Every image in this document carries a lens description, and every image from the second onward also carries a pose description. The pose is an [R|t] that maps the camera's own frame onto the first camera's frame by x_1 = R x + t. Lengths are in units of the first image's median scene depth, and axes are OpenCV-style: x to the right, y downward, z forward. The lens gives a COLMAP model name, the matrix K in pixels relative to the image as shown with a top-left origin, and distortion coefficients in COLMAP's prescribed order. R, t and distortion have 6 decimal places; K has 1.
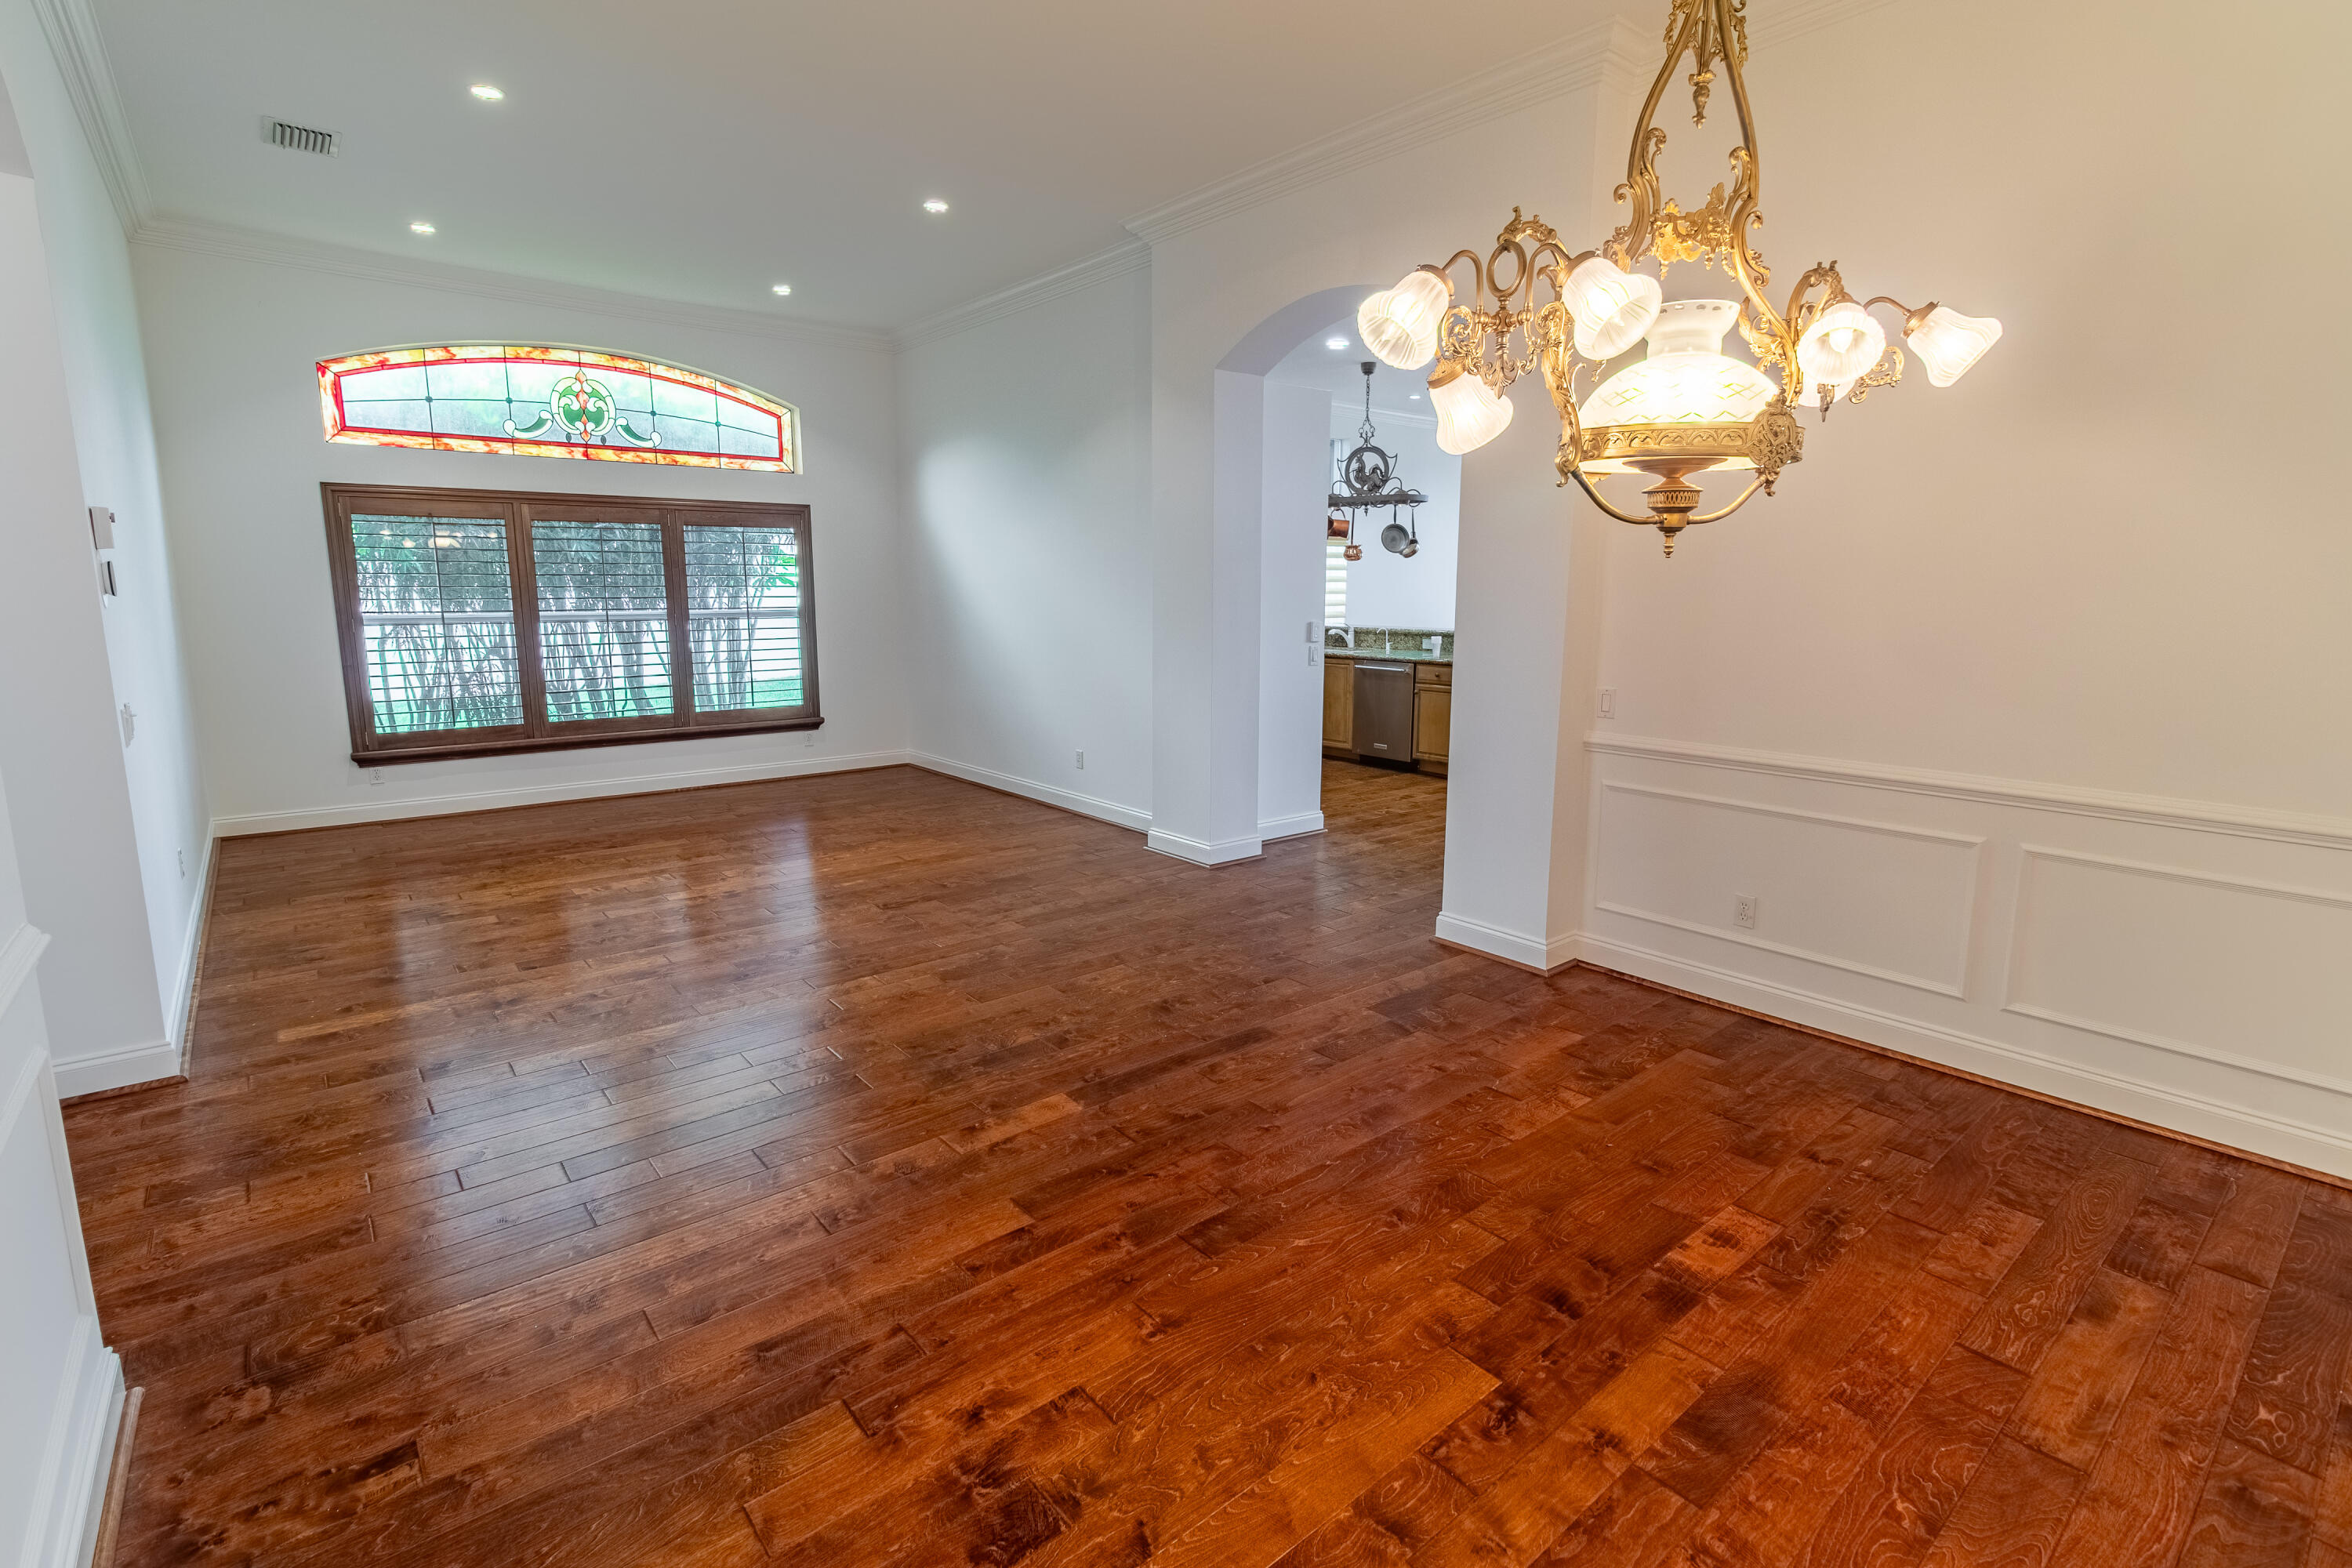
lens RADIAL K [[1091.2, 0, 1180.9], [0, 1091.2, 773.7], [0, 0, 1]] dist [-0.001034, 0.001441]
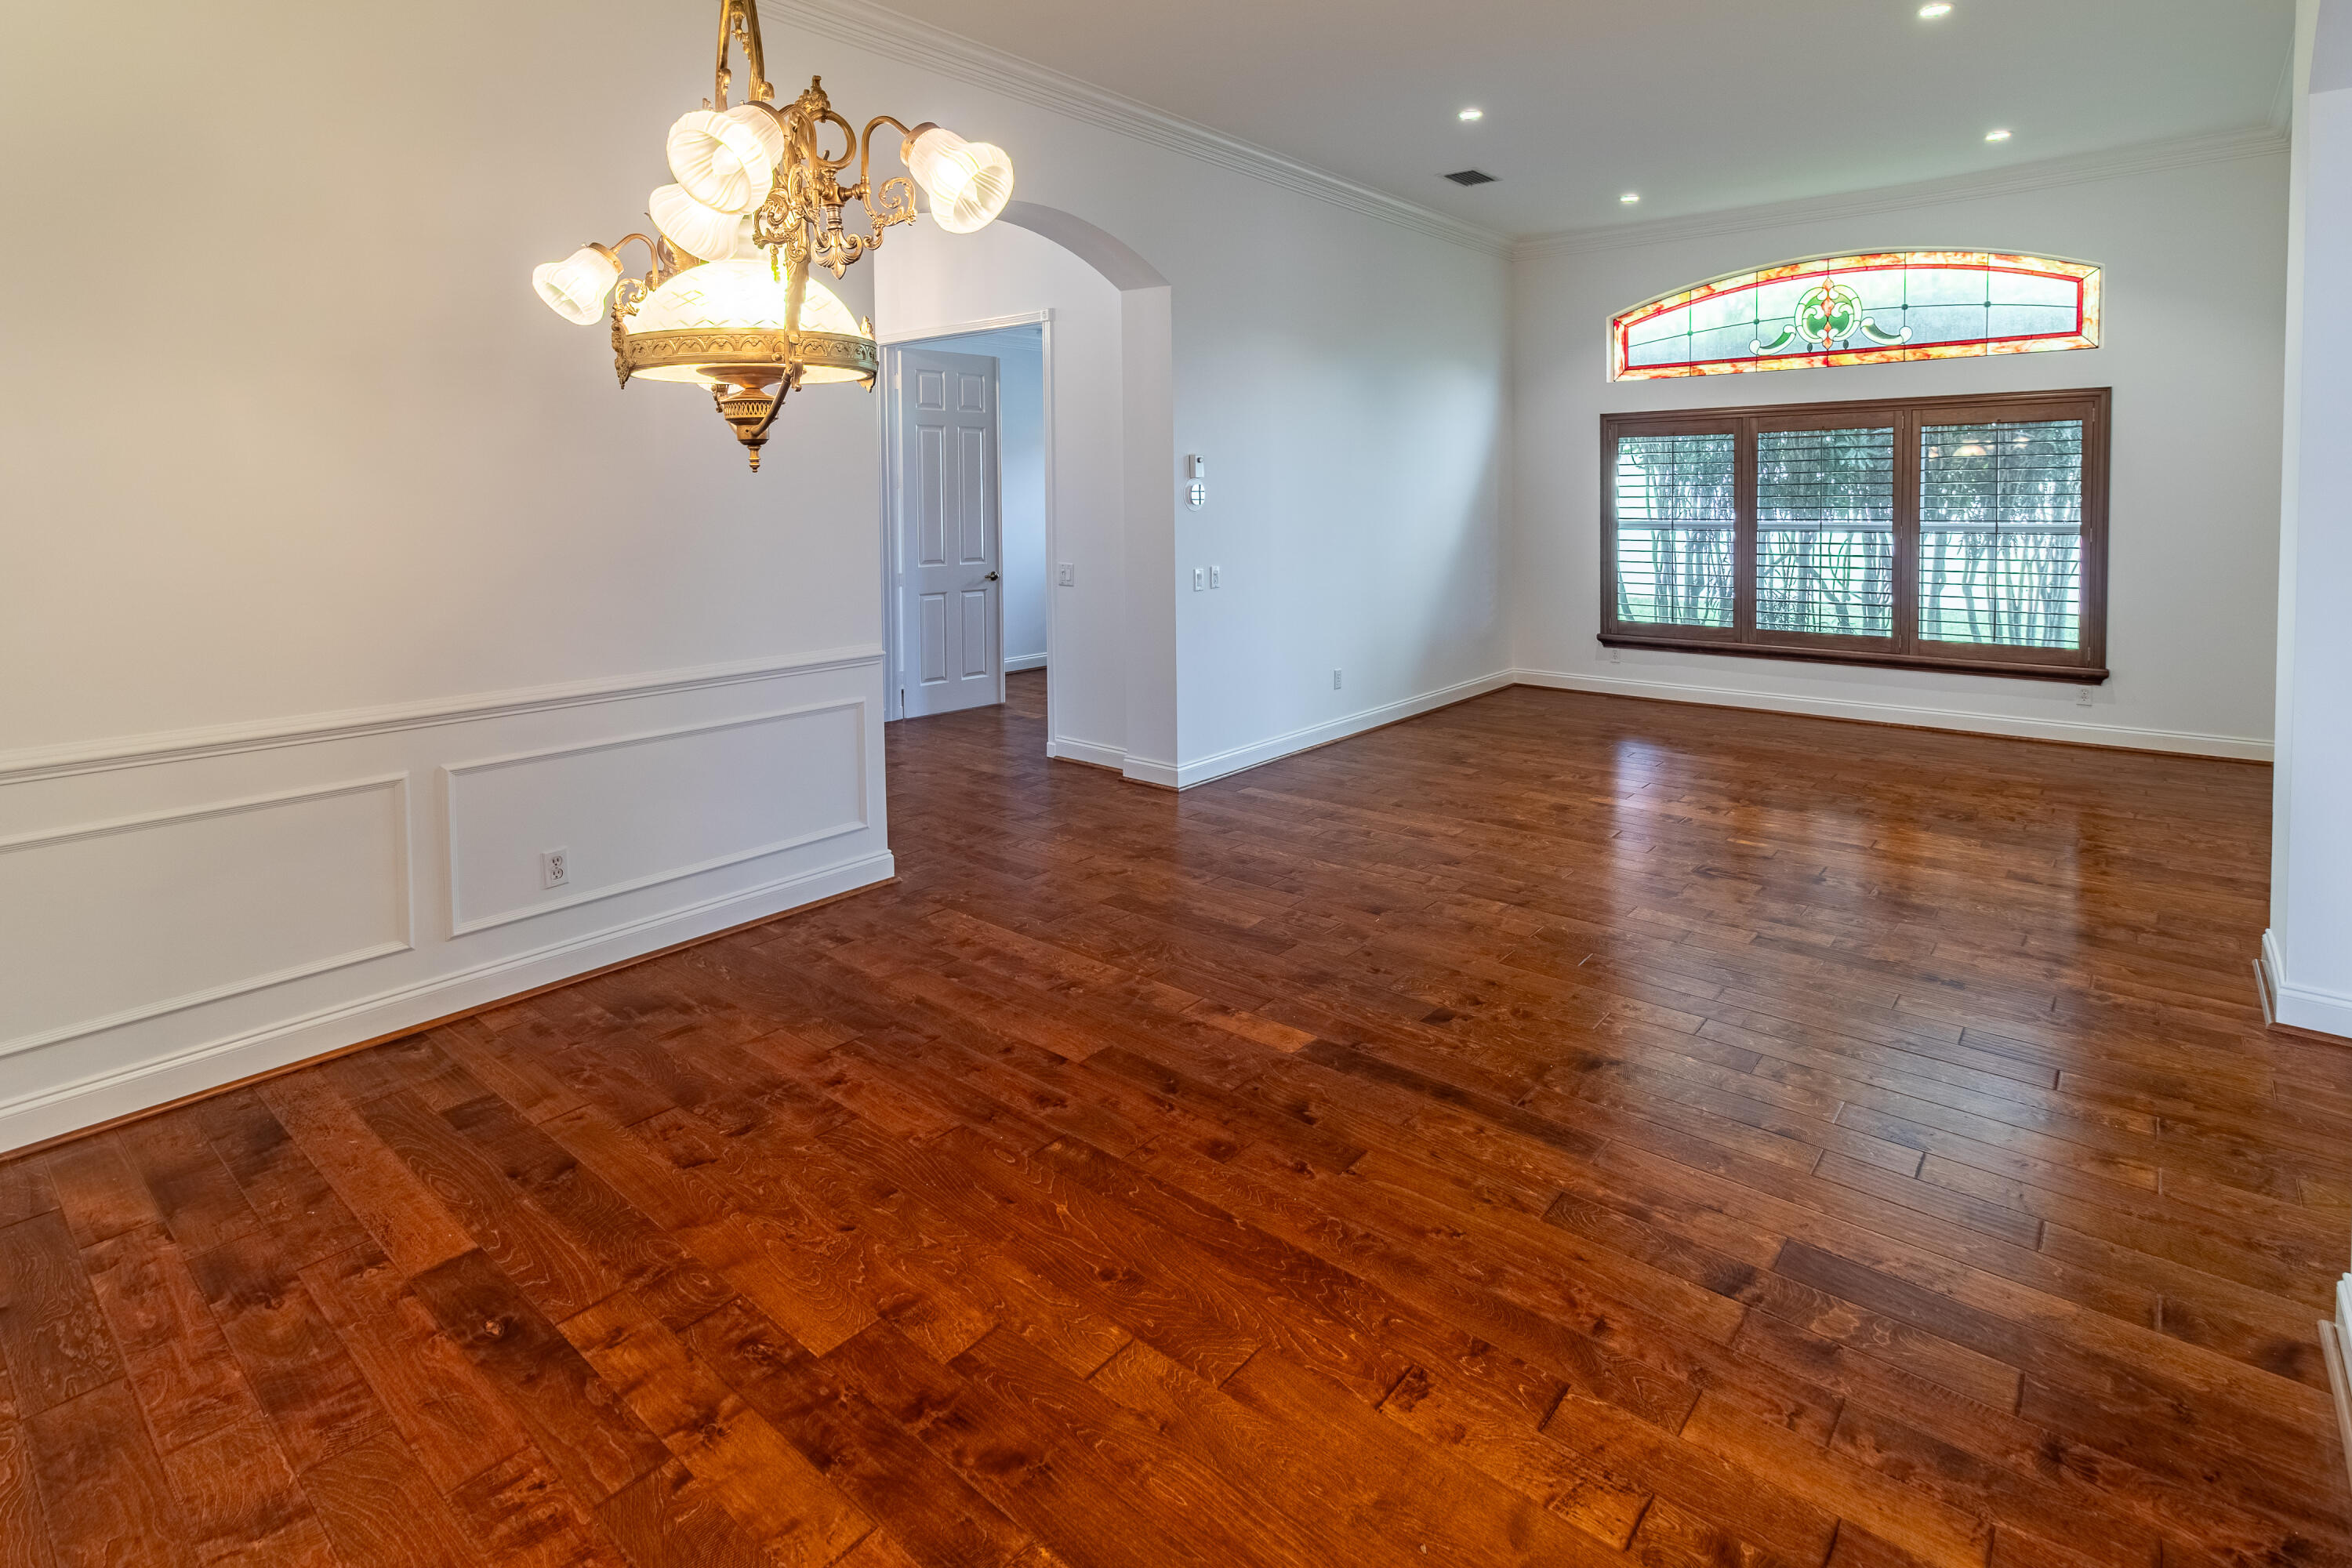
lens RADIAL K [[1091.2, 0, 1135.7], [0, 1091.2, 550.9], [0, 0, 1]] dist [-0.001034, 0.001441]
pose [[0.191291, 0.045072, -0.980498, 0.327702], [-0.160351, 0.986960, 0.014086, -0.045274], [0.968347, 0.154530, 0.196024, 0.262577]]
